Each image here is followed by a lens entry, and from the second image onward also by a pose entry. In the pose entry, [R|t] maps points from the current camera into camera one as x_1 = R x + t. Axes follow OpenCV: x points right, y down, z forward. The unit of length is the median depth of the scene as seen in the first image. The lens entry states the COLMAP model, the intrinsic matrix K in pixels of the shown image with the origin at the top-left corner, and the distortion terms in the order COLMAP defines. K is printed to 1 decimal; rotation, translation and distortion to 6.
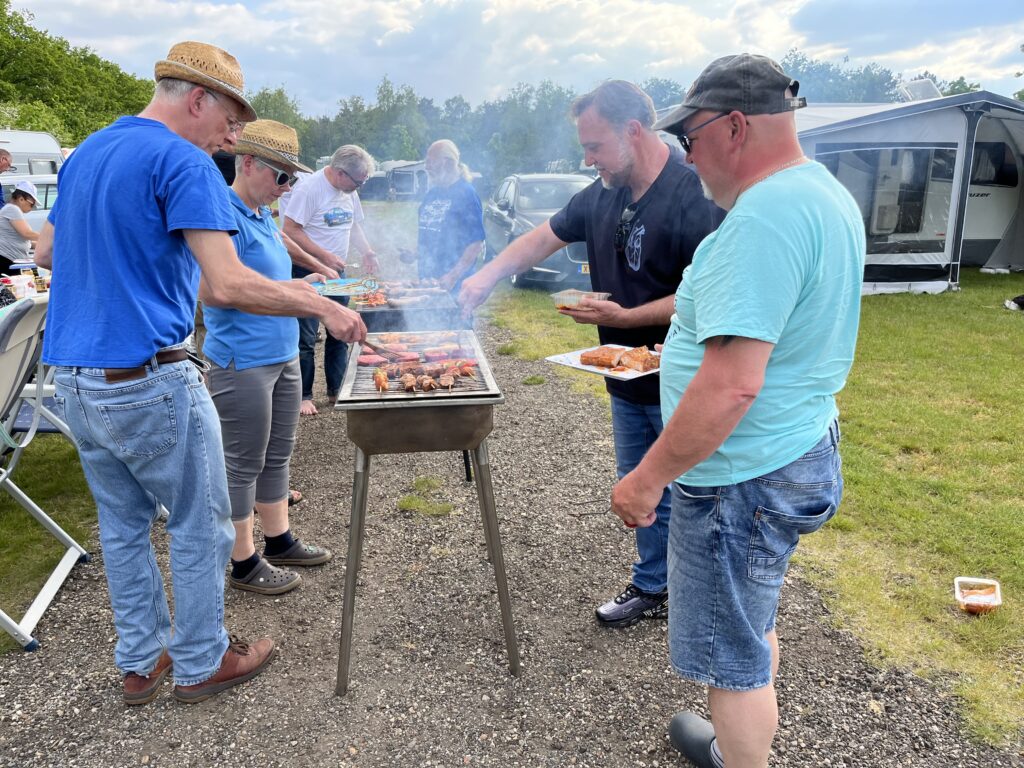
lens RADIAL K [[762.3, 0, 512.0], [0, 762.3, 384.0], [0, 0, 1]] dist [0.052065, -0.079980]
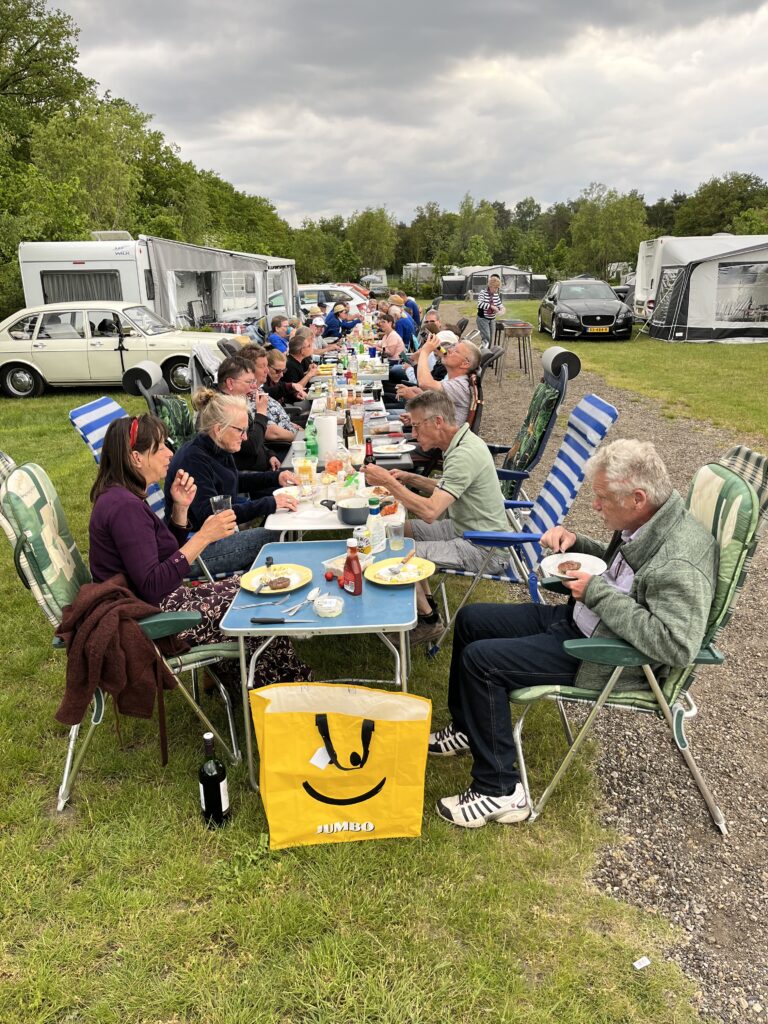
lens RADIAL K [[762.3, 0, 384.0], [0, 762.3, 512.0], [0, 0, 1]] dist [0.052065, -0.079980]
pose [[0.970841, 0.055565, -0.233197, 0.006999], [-0.047885, 0.998112, 0.038473, 0.026974], [0.234894, -0.026184, 0.971668, -0.105855]]
